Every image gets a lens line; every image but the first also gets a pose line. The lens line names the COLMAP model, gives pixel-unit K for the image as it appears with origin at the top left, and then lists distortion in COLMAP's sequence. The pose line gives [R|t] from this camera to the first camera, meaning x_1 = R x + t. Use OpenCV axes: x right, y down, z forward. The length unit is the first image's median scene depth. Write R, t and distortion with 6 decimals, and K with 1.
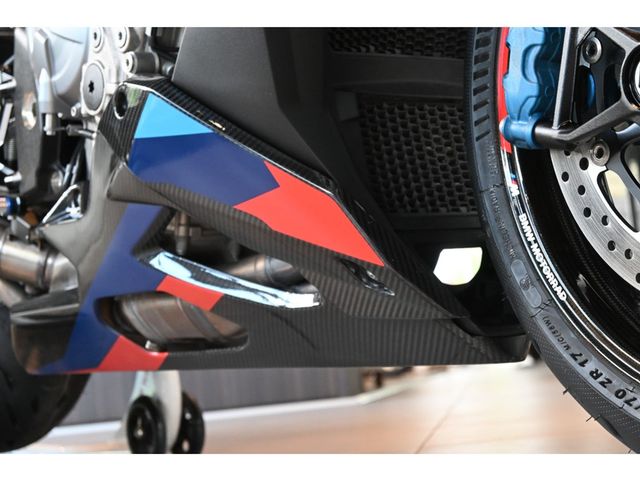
lens RADIAL K [[1335.3, 0, 320.2], [0, 1335.3, 240.0], [0, 0, 1]] dist [0.054424, 0.000000]
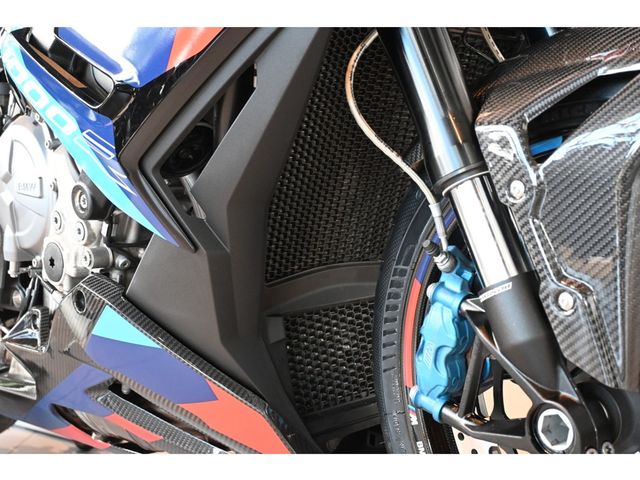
lens RADIAL K [[958.2, 0, 319.8], [0, 958.2, 240.0], [0, 0, 1]] dist [0.028556, 0.000000]
pose [[0.990996, 0.025975, 0.131345, -0.050931], [-0.043391, 0.990362, 0.131528, -0.267584], [-0.126663, -0.136043, 0.982573, 0.147292]]
